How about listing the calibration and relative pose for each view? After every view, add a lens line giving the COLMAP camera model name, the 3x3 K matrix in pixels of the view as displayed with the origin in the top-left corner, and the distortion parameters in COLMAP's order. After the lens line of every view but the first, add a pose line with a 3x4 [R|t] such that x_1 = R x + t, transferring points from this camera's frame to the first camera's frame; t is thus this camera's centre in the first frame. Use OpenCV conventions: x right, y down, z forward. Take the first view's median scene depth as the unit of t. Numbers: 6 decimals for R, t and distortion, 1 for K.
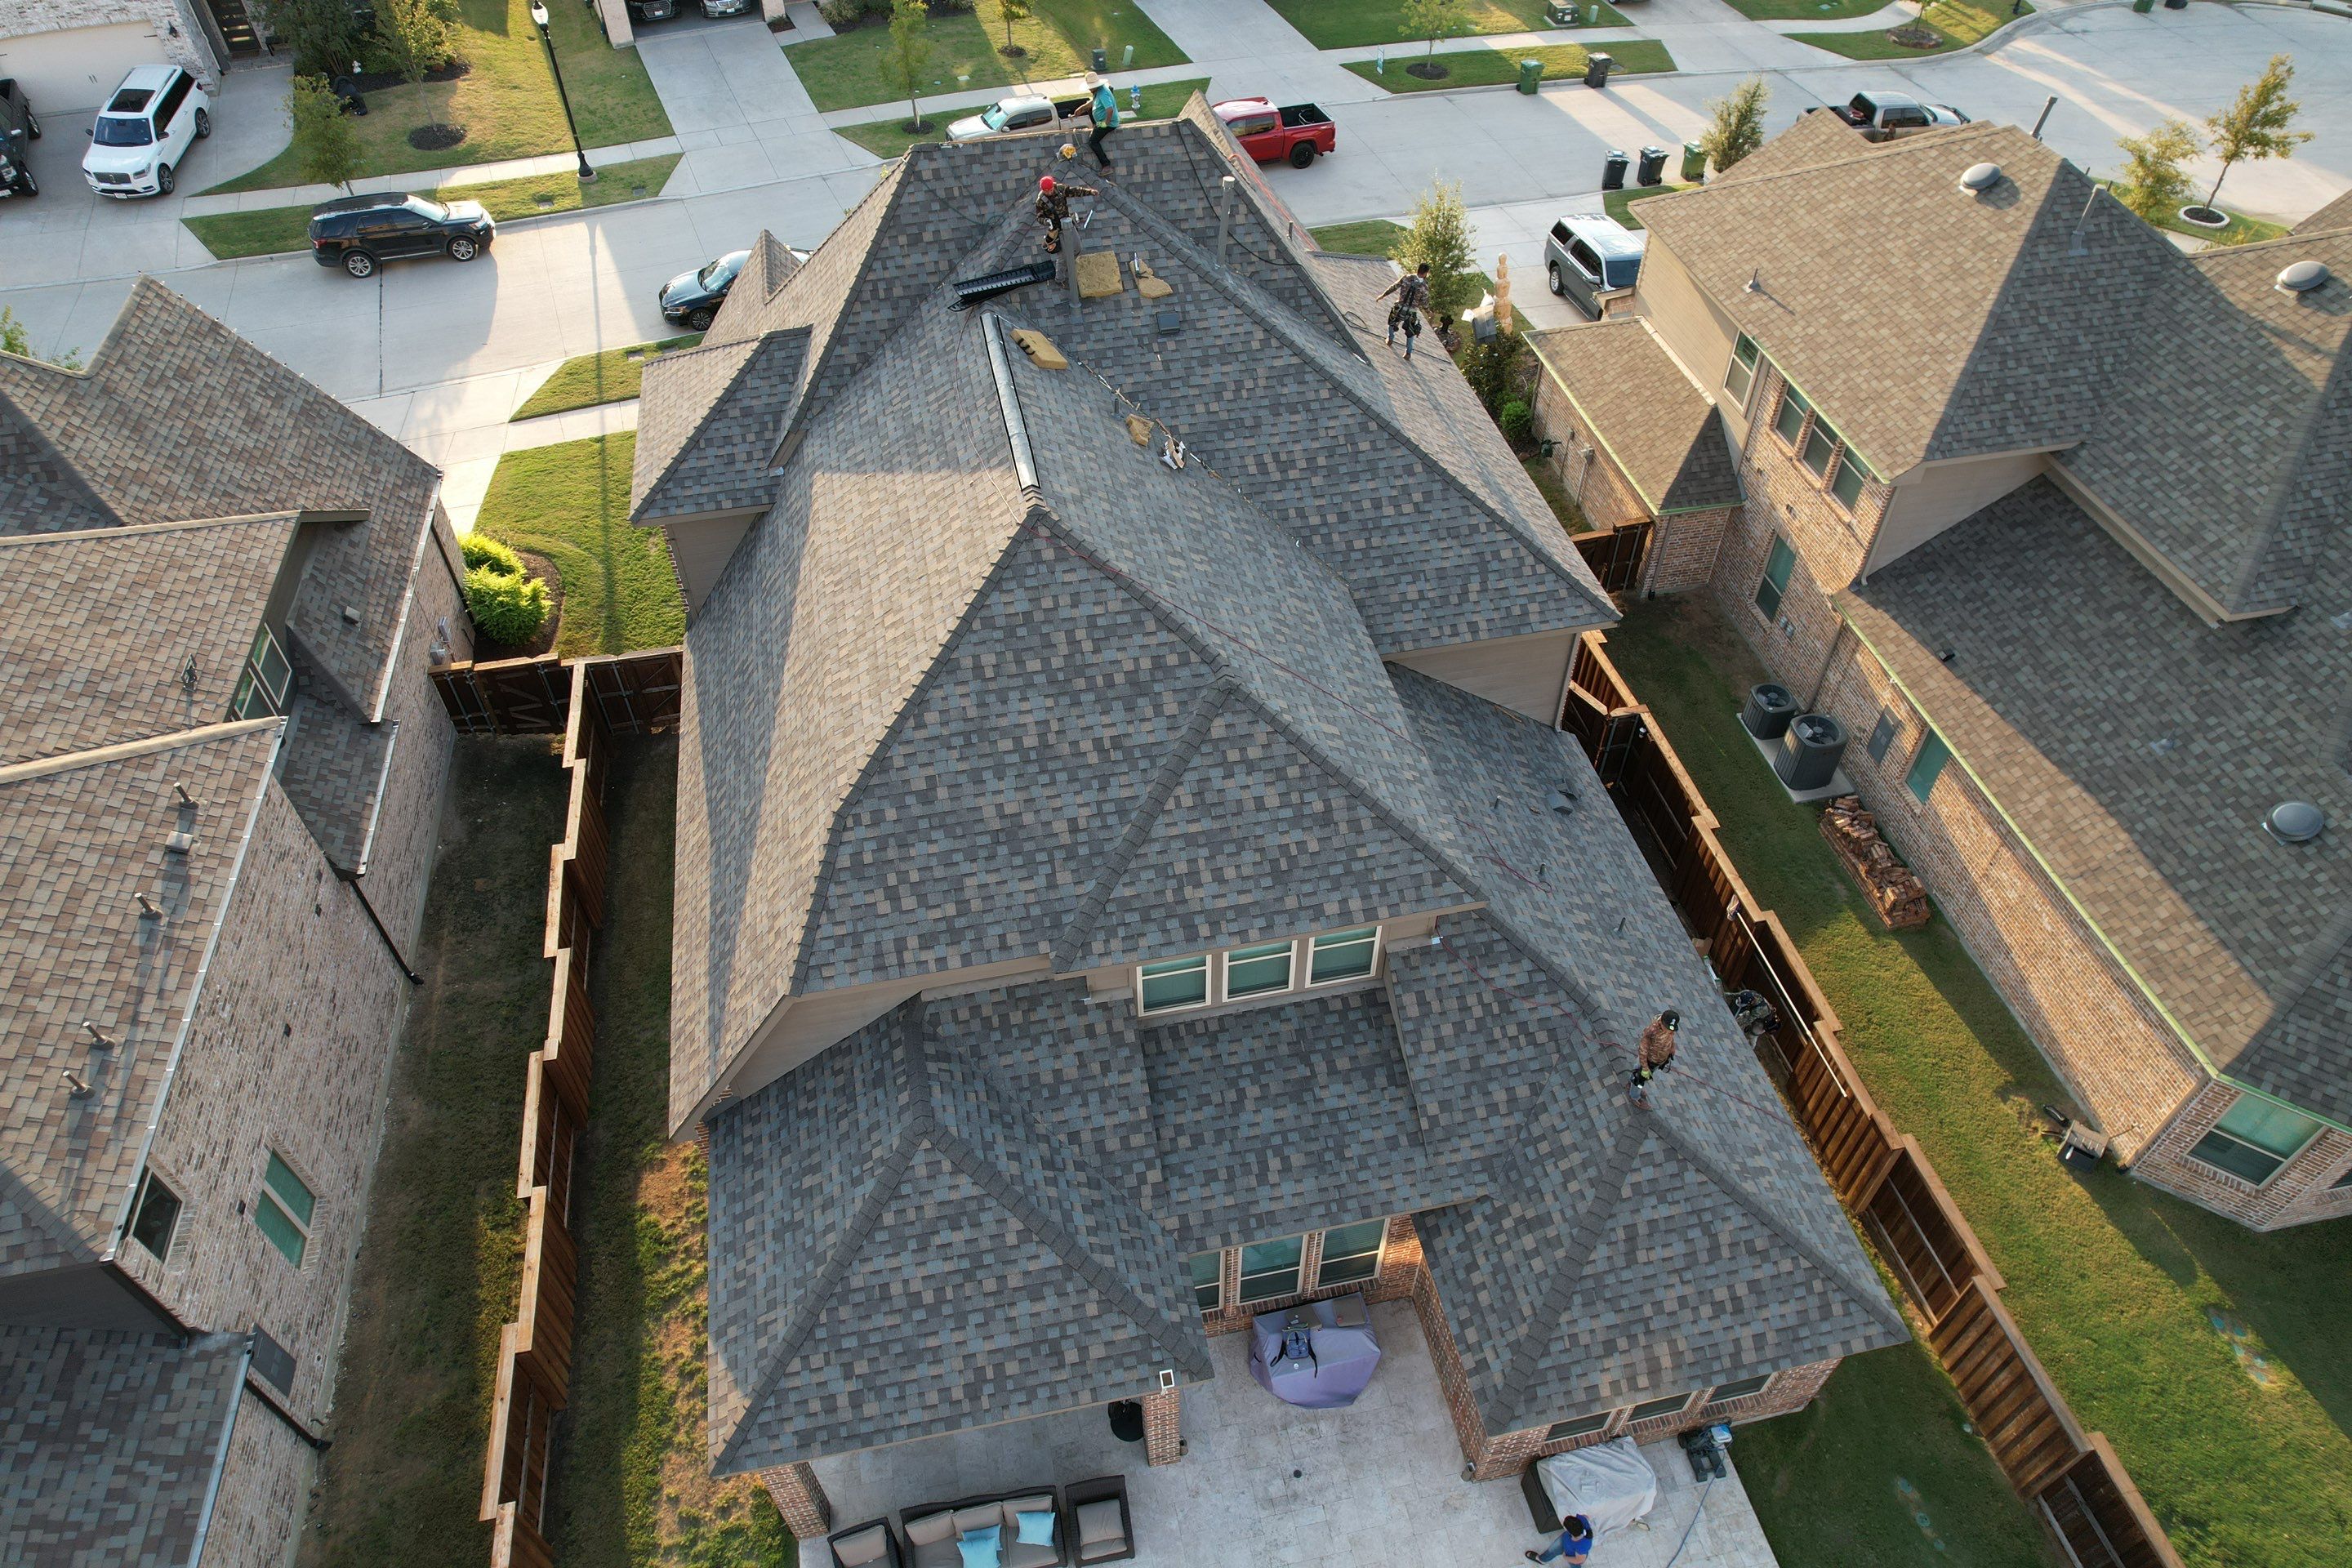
lens RADIAL K [[1500.8, 0, 1169.7], [0, 1500.8, 780.7], [0, 0, 1]] dist [-0.076282, 0.072975]
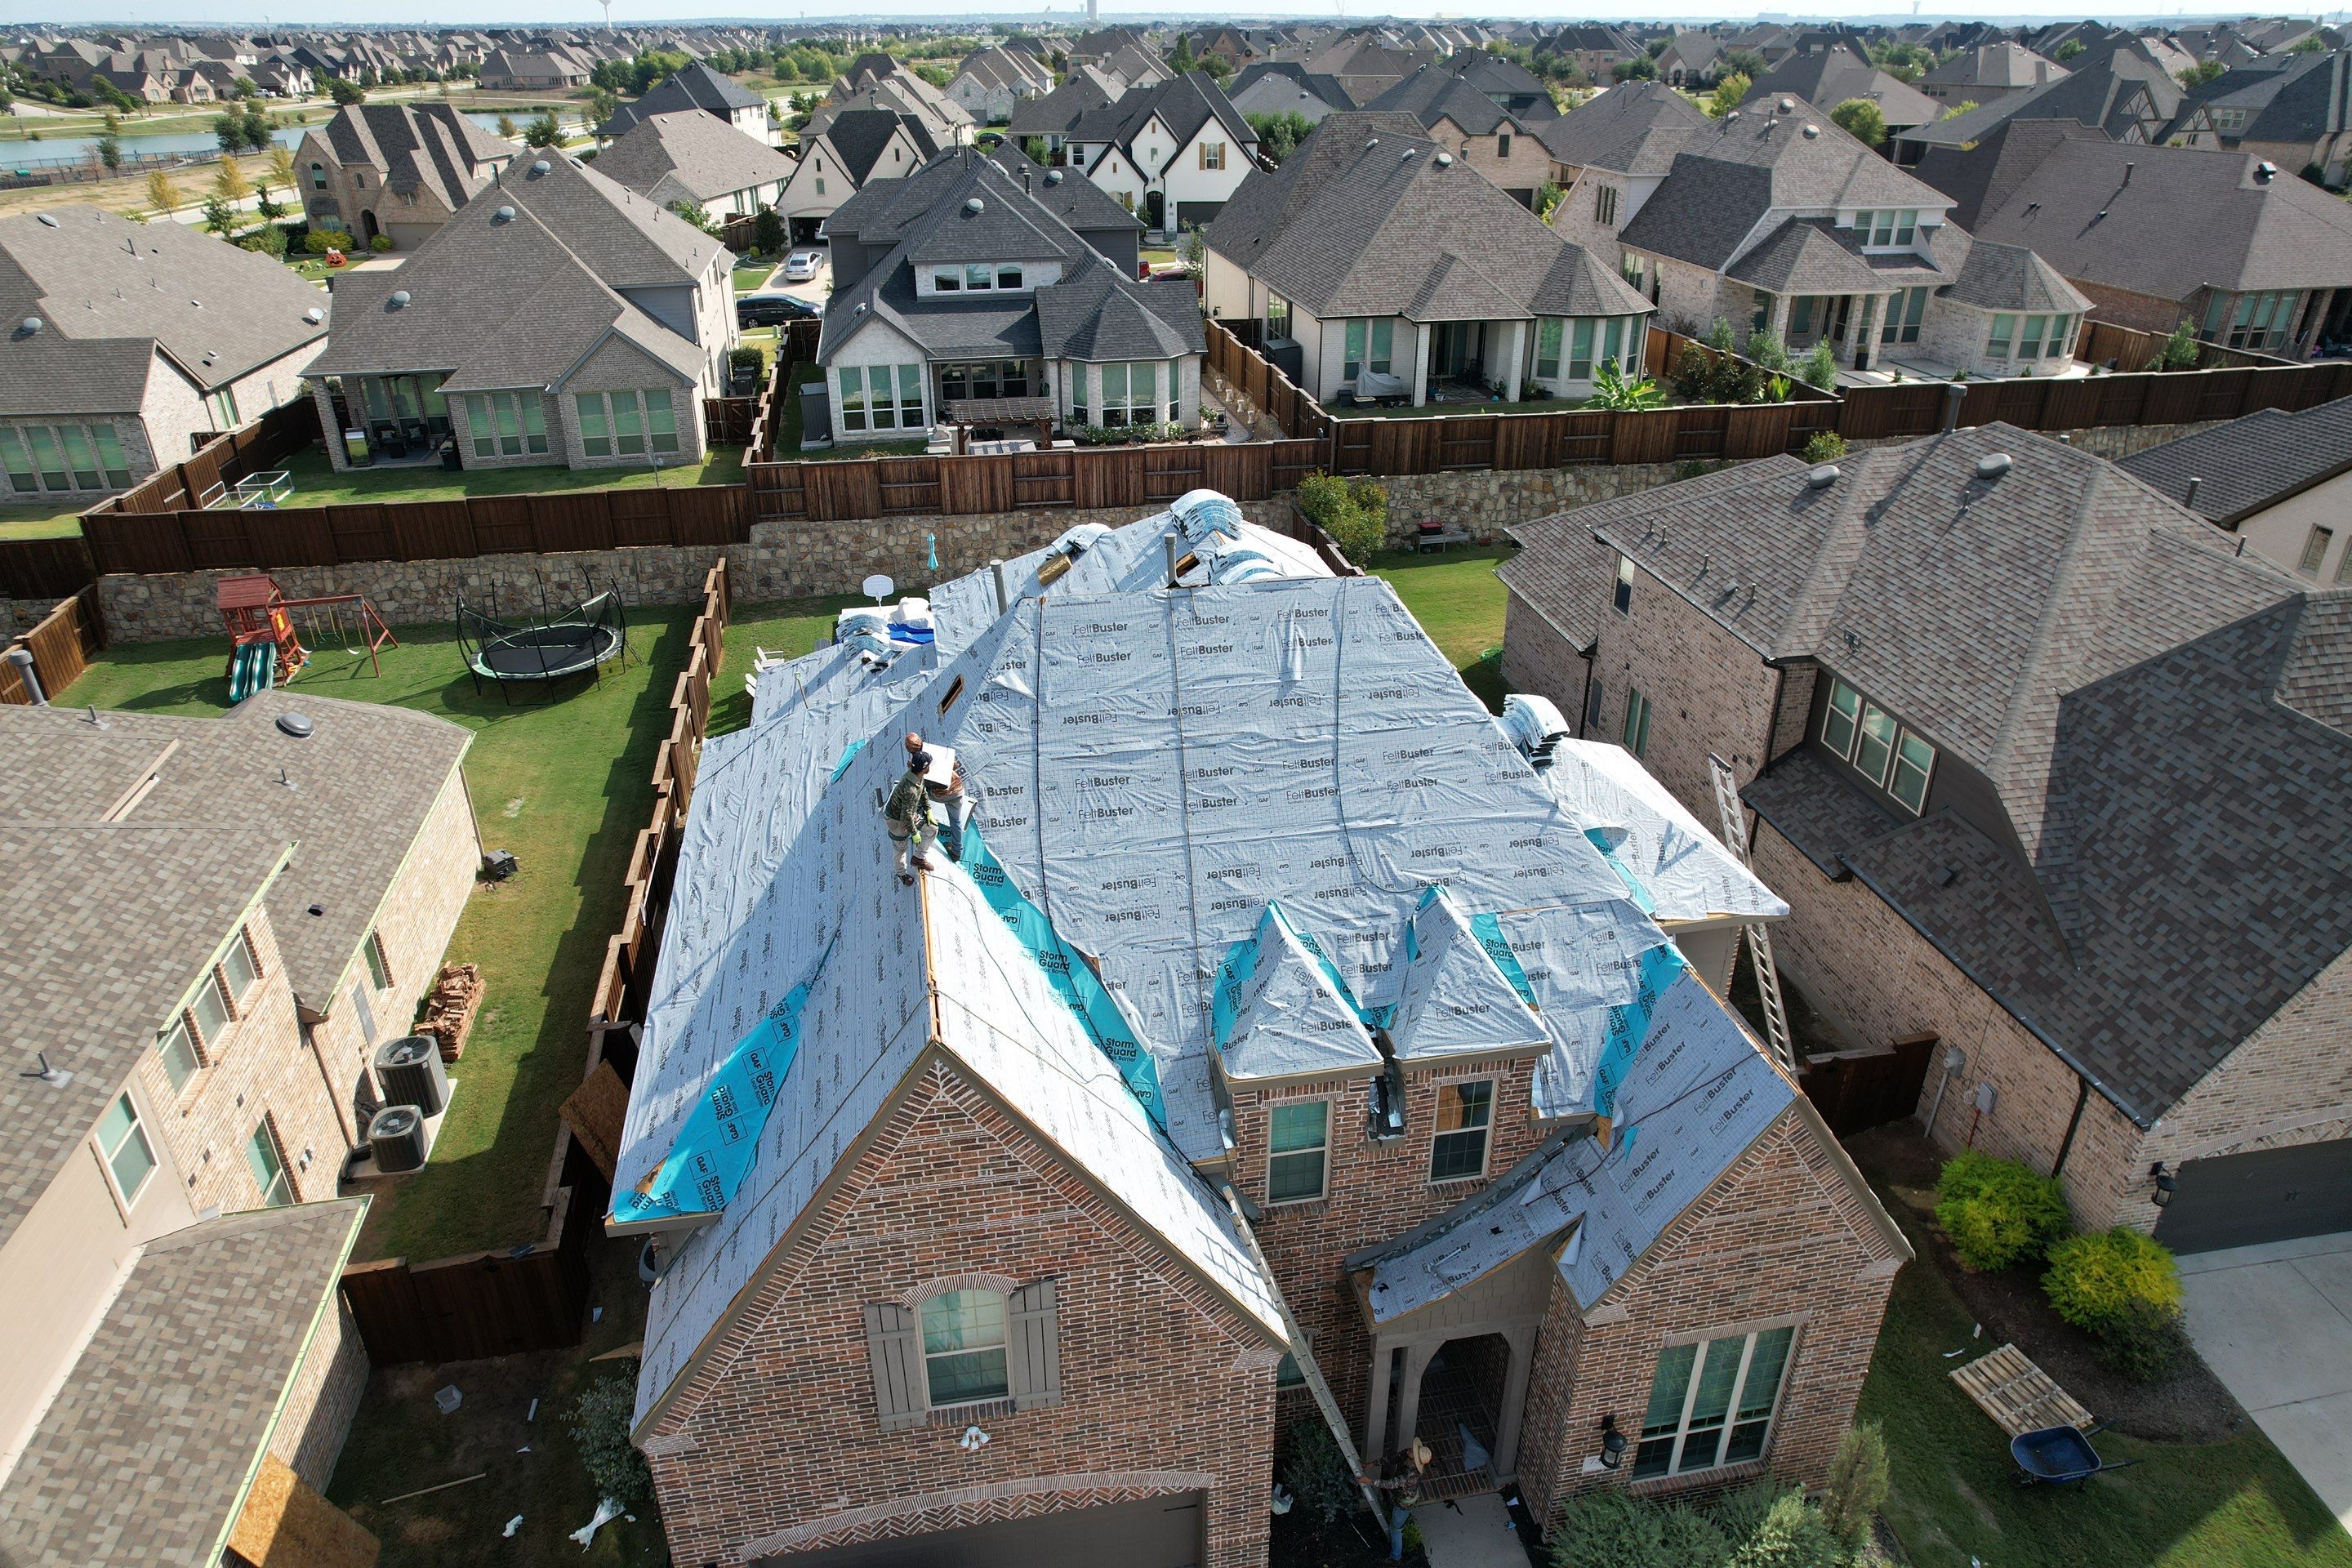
lens RADIAL K [[1508.7, 0, 1175.2], [0, 1508.7, 781.5], [0, 0, 1]] dist [-0.079566, 0.071777]
pose [[-0.999809, 0.003128, 0.019283, -0.076834], [0.019345, 0.295832, 0.955044, -1.134581], [-0.002717, 0.955235, -0.295836, 1.307485]]
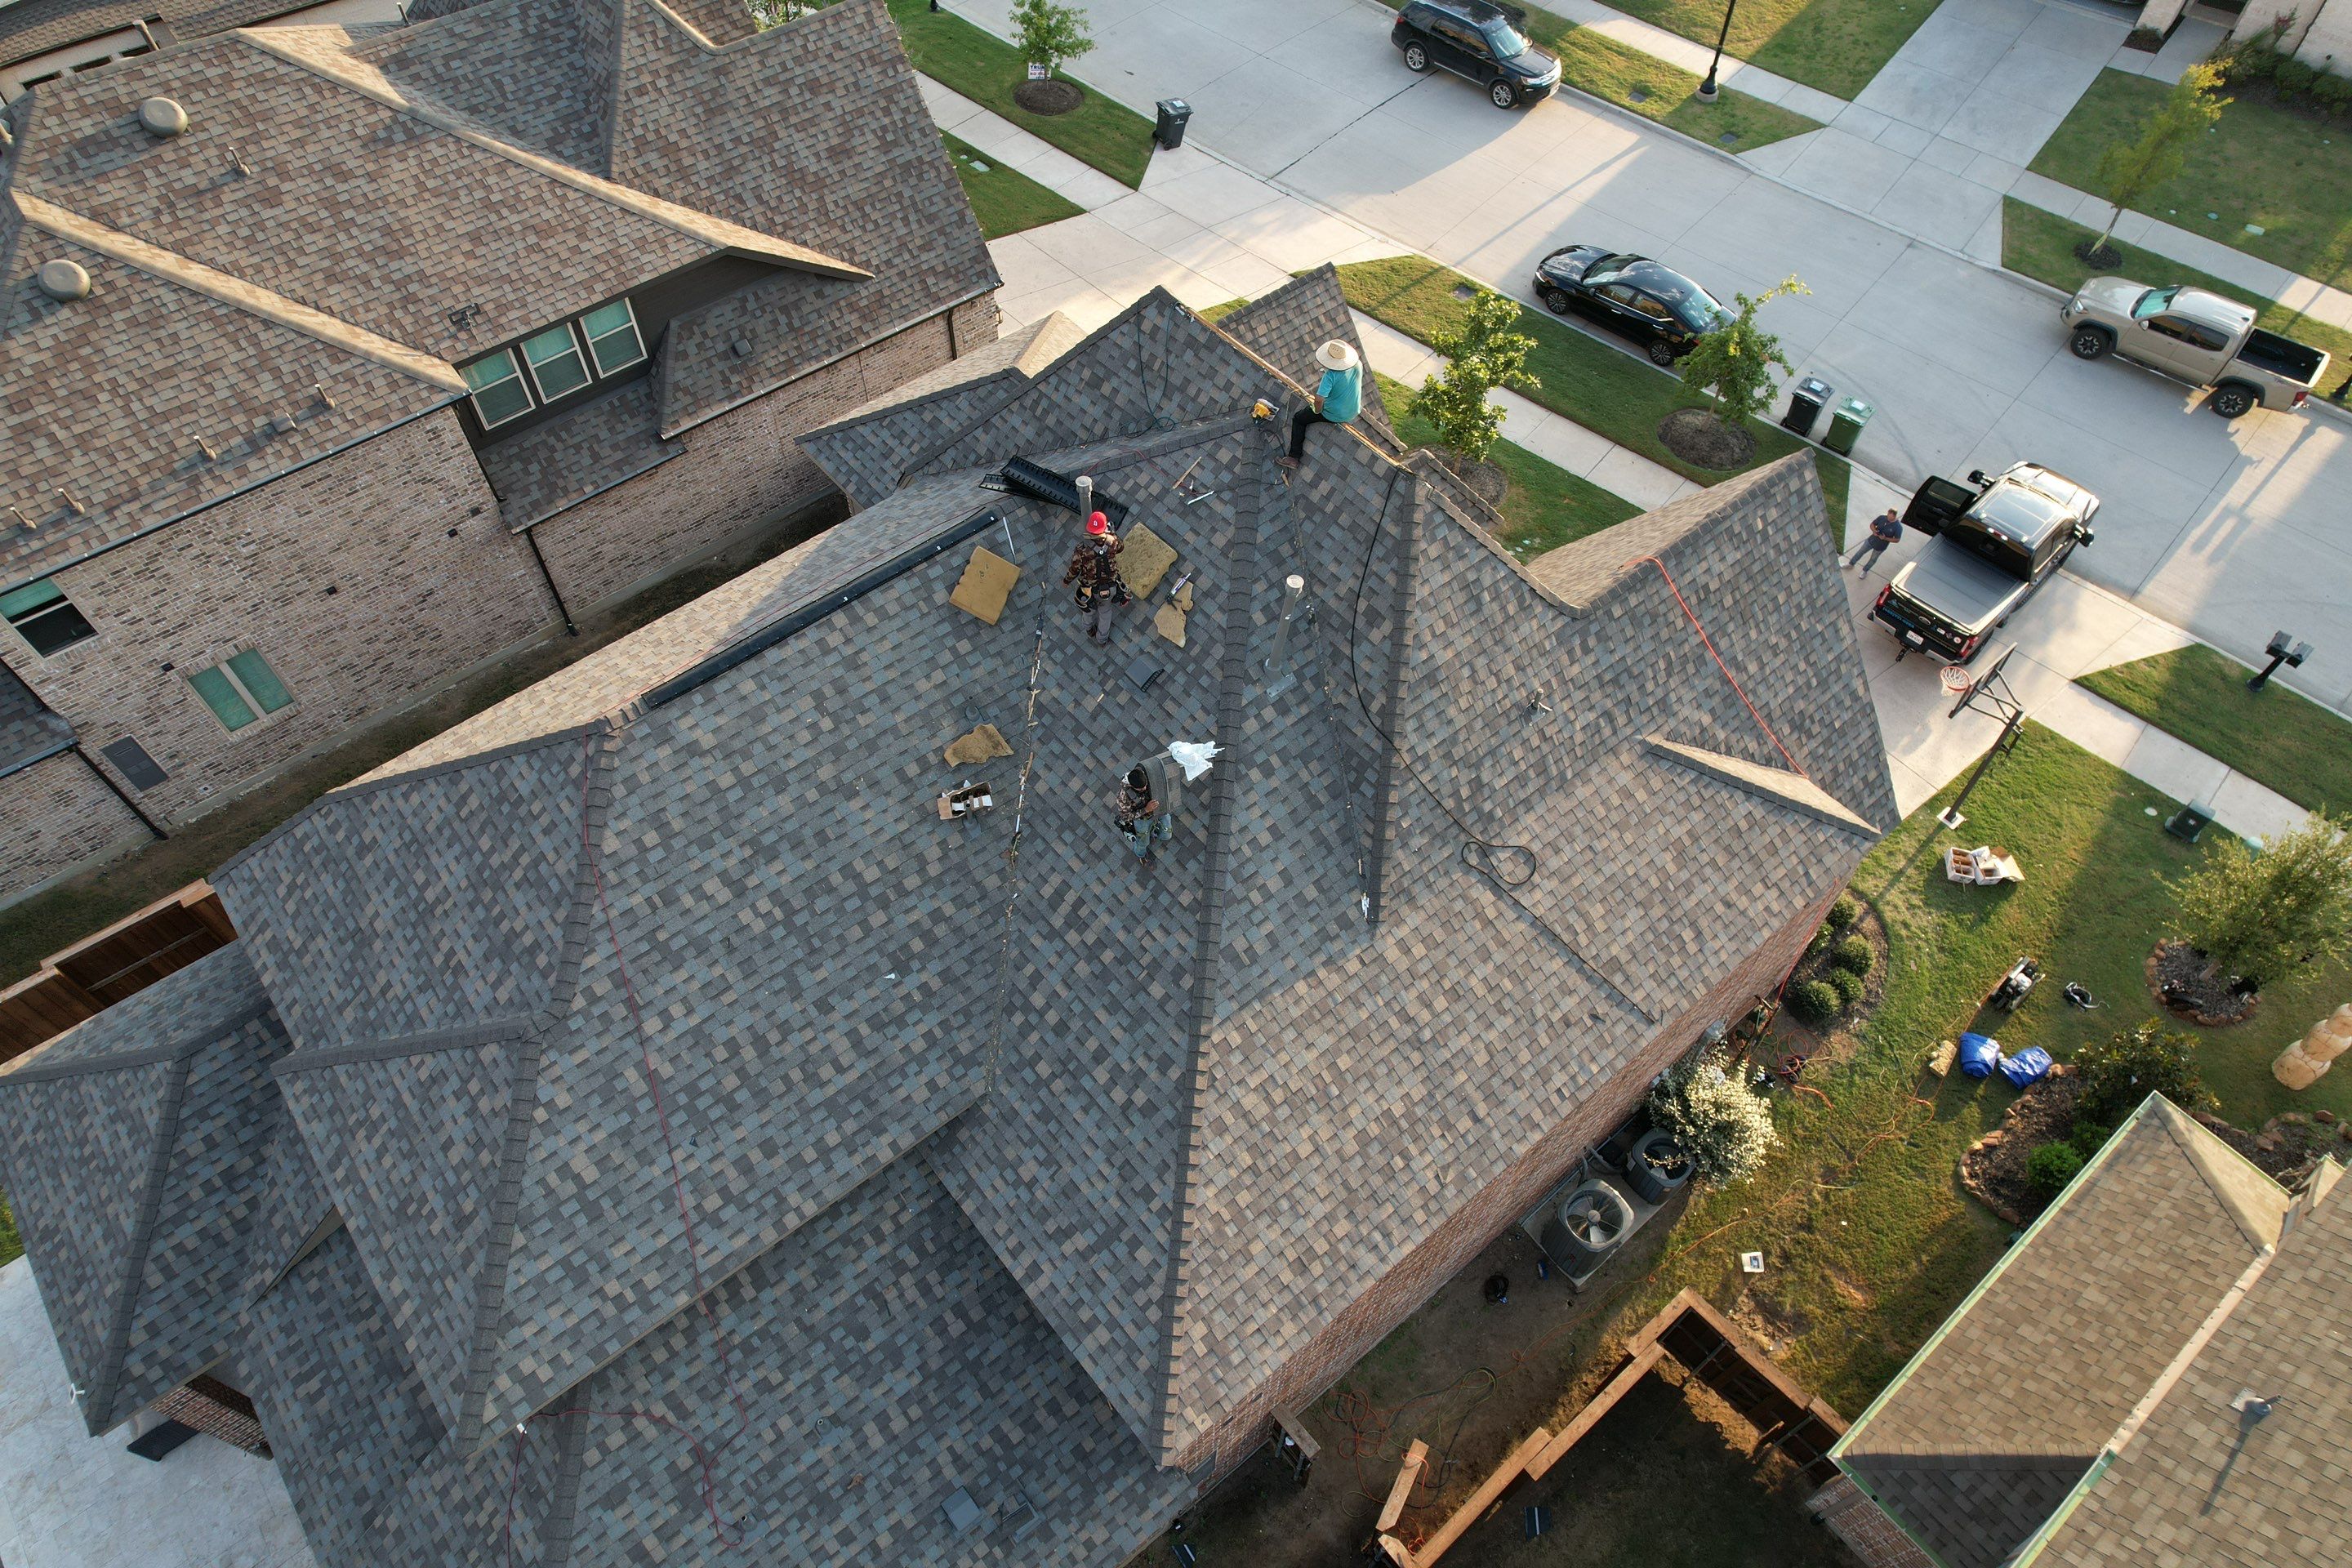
lens RADIAL K [[1508.7, 0, 1175.2], [0, 1508.7, 781.5], [0, 0, 1]] dist [-0.079566, 0.071777]
pose [[0.462104, 0.716554, -0.522503, 0.413491], [-0.636366, 0.678283, 0.367383, -0.531086], [0.617655, 0.162734, 0.769428, 0.433619]]
